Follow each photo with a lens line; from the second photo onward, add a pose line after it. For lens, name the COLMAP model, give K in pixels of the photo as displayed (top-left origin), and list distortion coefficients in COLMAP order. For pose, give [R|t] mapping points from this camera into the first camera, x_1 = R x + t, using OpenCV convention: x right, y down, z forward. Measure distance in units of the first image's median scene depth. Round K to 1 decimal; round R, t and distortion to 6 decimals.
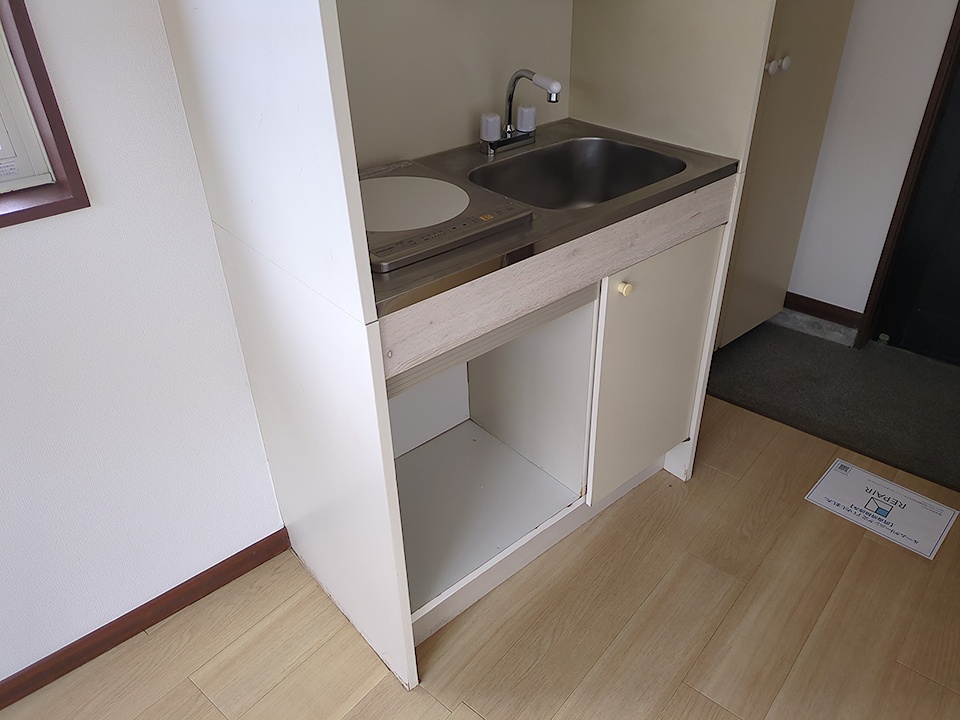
lens RADIAL K [[713.0, 0, 480.0], [0, 713.0, 360.0], [0, 0, 1]] dist [0.003656, -0.002081]
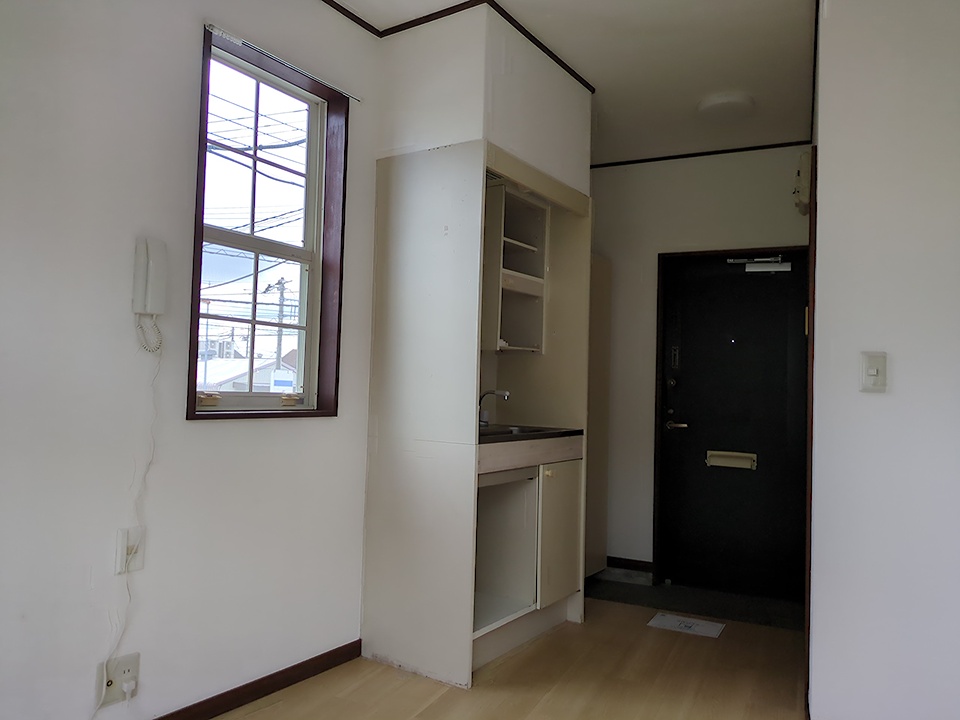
lens RADIAL K [[713.0, 0, 480.0], [0, 713.0, 360.0], [0, 0, 1]] dist [0.003656, -0.002081]
pose [[0.959187, 0.061539, 0.275994, -0.469965], [0.108705, 0.820781, -0.560805, 0.615607], [-0.261041, 0.567919, 0.780593, -0.639796]]
